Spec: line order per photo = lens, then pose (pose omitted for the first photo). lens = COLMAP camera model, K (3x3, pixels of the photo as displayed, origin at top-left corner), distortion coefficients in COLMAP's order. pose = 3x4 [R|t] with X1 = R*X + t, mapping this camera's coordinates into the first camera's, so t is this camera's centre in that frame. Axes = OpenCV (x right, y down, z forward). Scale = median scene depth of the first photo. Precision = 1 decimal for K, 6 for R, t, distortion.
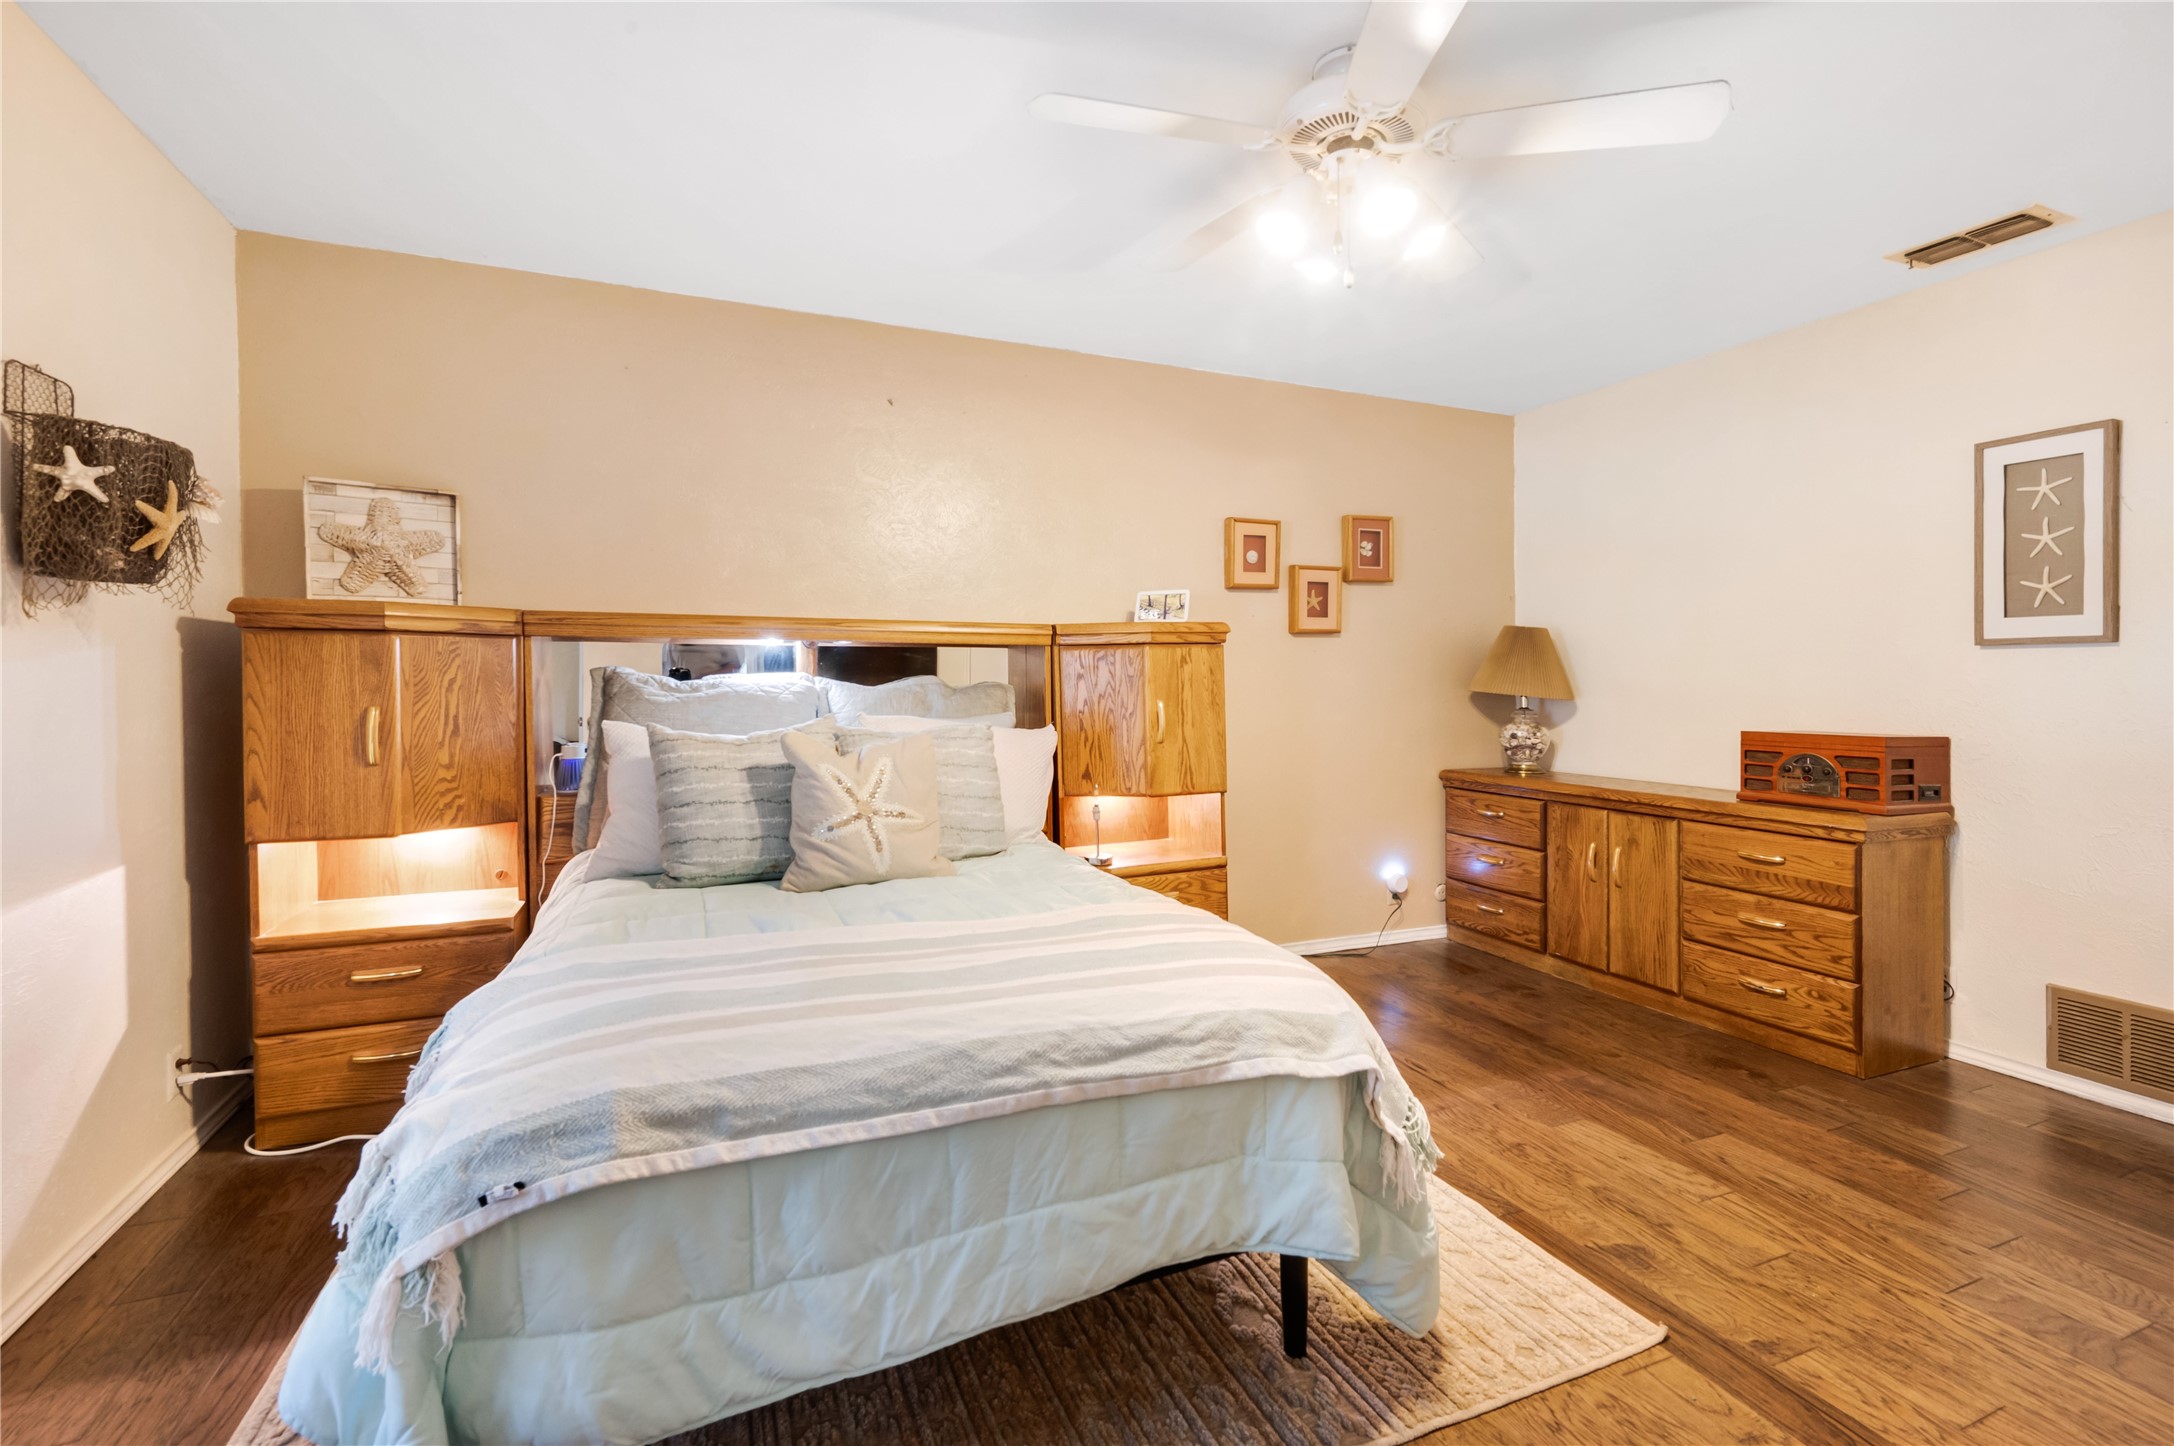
lens RADIAL K [[976.5, 0, 1091.9], [0, 976.5, 701.2], [0, 0, 1]] dist [-0.004146, 0.000229]
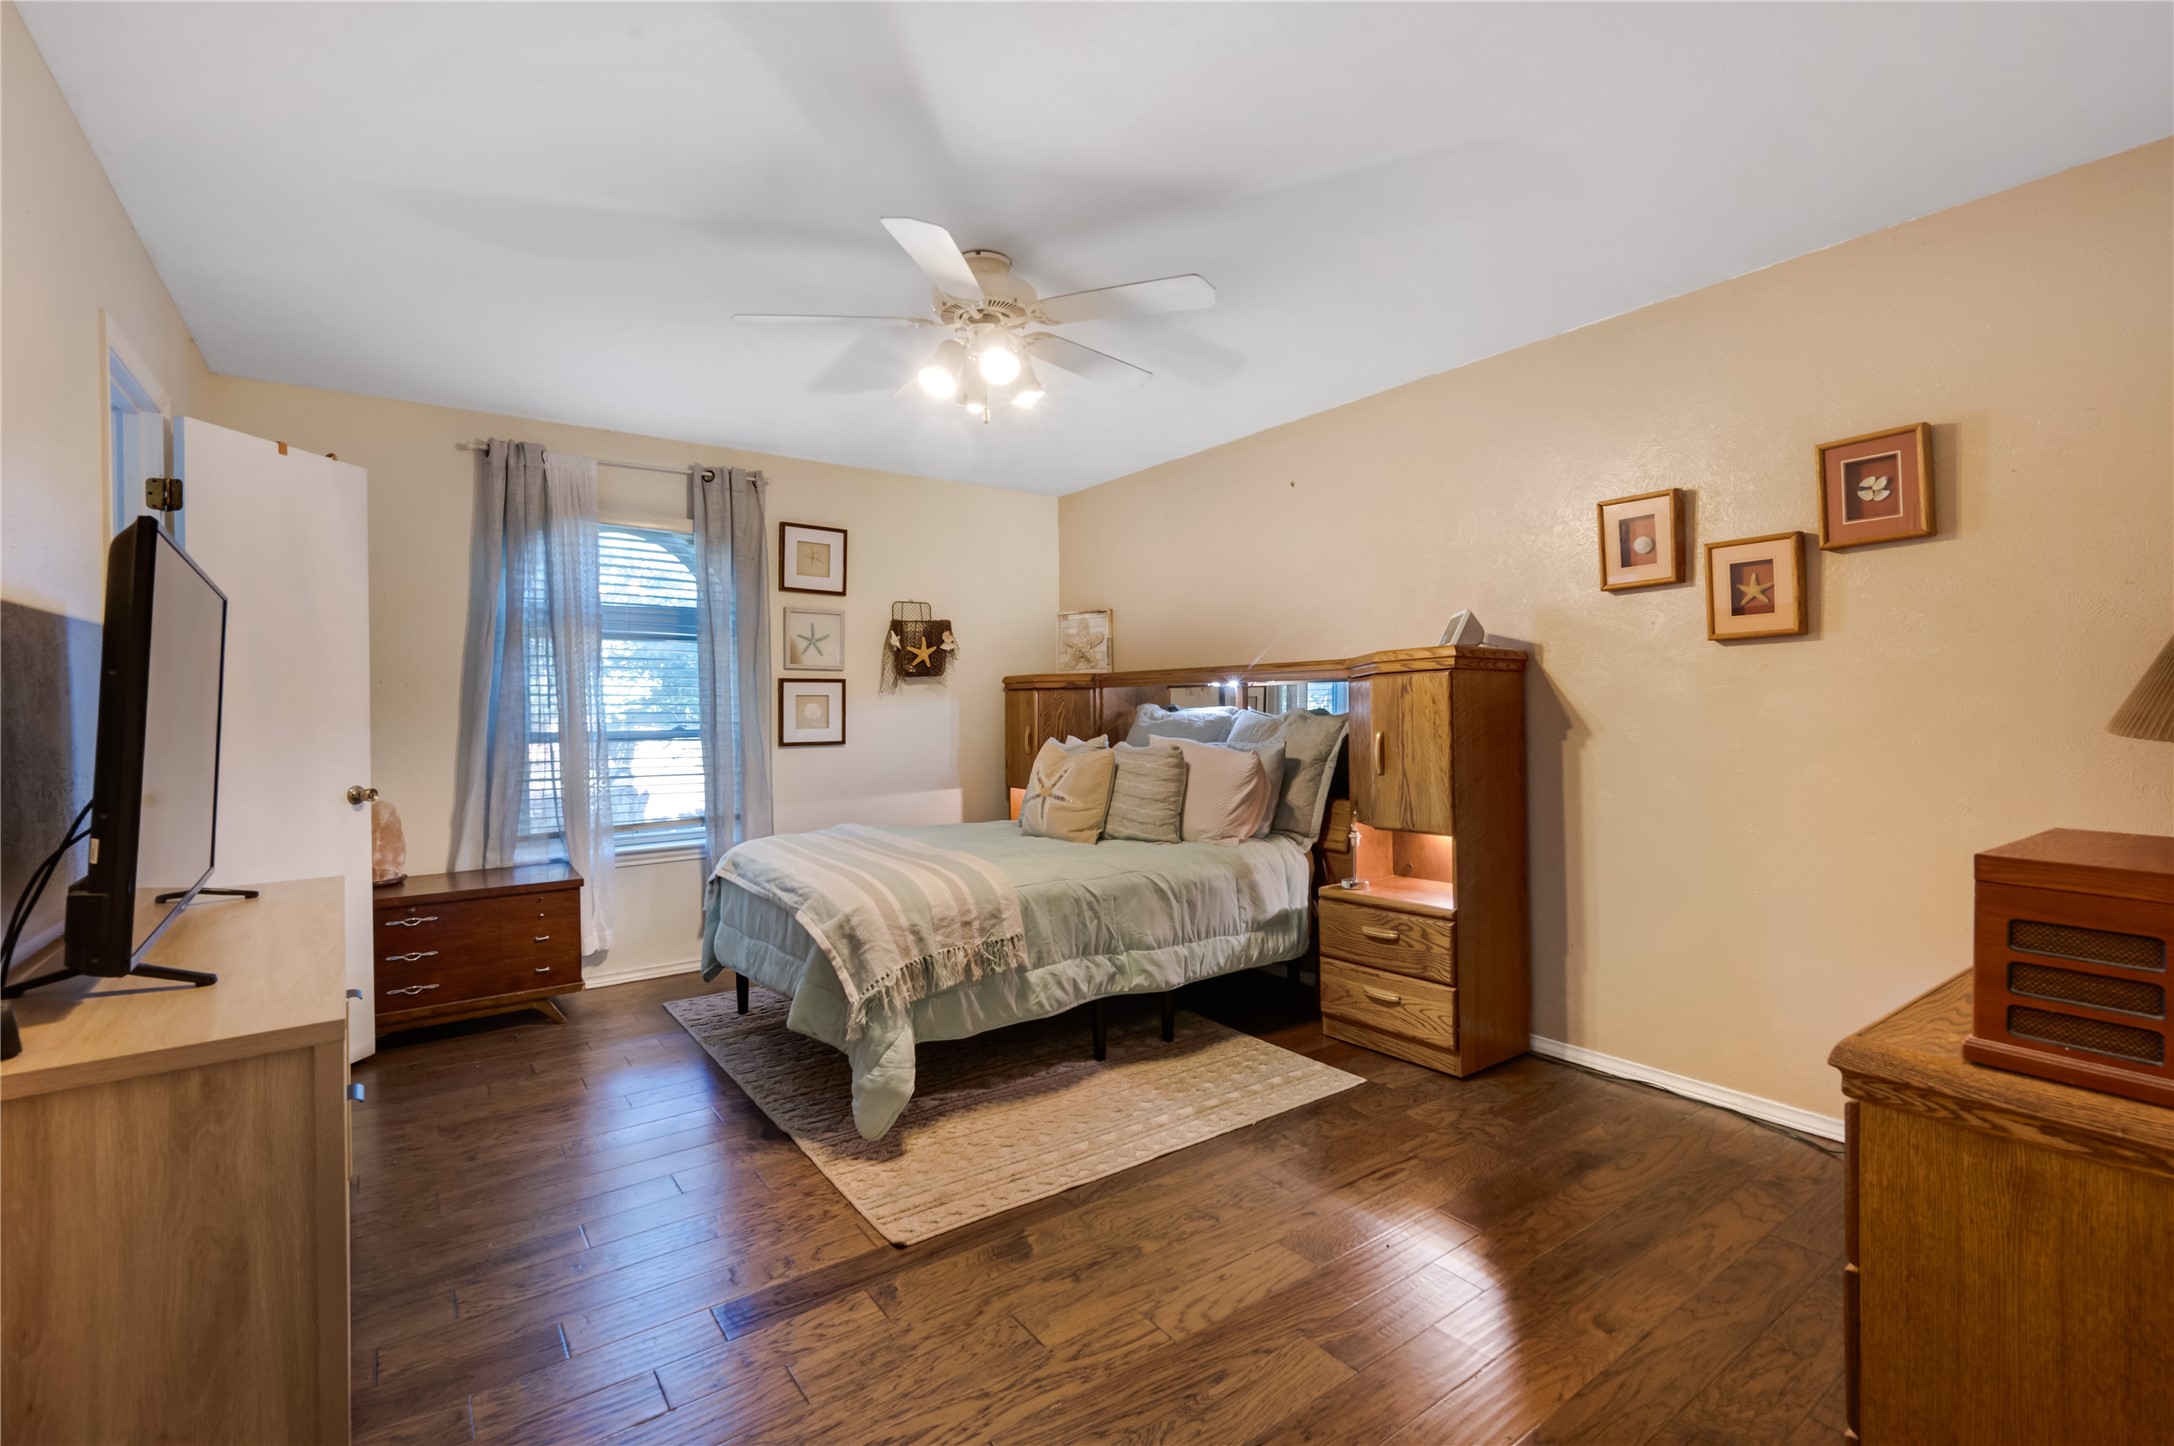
lens RADIAL K [[976.5, 0, 1090.7], [0, 976.5, 716.3], [0, 0, 1]] dist [-0.004146, 0.000229]
pose [[0.216502, 0.002278, -0.976279, 1.062416], [-0.012691, 0.999919, -0.000481, -0.012990], [0.976200, 0.012494, 0.216514, 0.552680]]
